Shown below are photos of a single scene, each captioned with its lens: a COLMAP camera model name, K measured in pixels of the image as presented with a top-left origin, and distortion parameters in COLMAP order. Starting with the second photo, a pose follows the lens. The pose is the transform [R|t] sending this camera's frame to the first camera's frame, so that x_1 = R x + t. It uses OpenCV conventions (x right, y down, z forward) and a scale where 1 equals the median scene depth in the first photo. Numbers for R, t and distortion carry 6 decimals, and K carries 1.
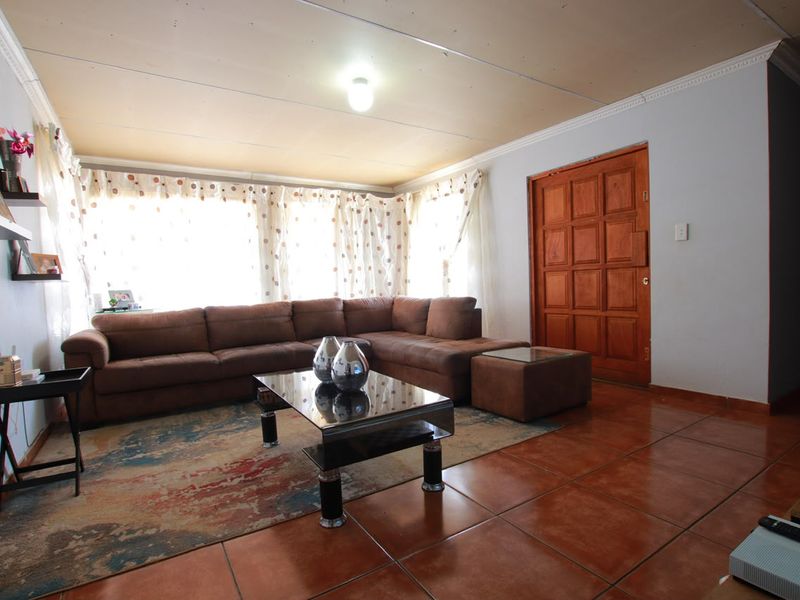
lens RADIAL K [[417.4, 0, 395.8], [0, 417.4, 303.4], [0, 0, 1]] dist [-0.033165, 0.001827]
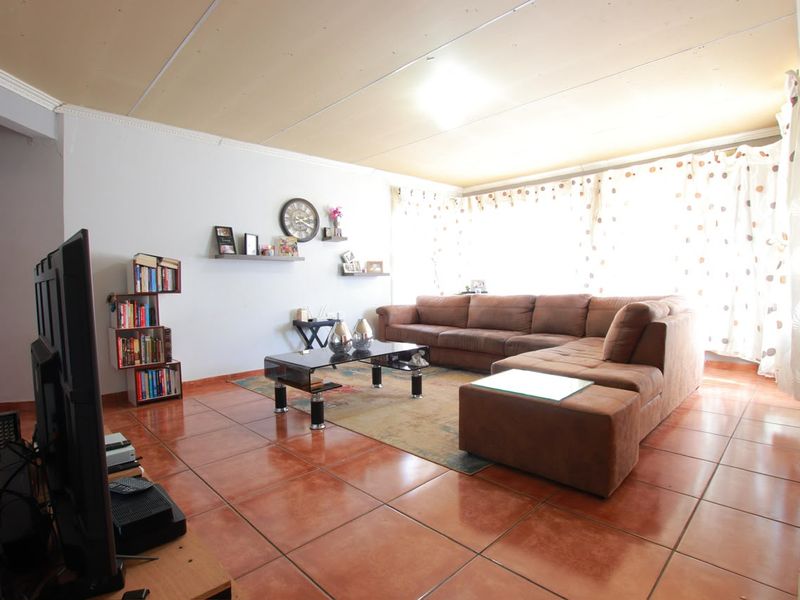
lens RADIAL K [[417.4, 0, 395.8], [0, 417.4, 303.4], [0, 0, 1]] dist [-0.033165, 0.001827]
pose [[0.213088, 0.083057, -0.973496, 0.590678], [-0.035193, 0.996386, 0.077306, -0.043464], [0.976399, 0.017787, 0.215241, 0.364890]]
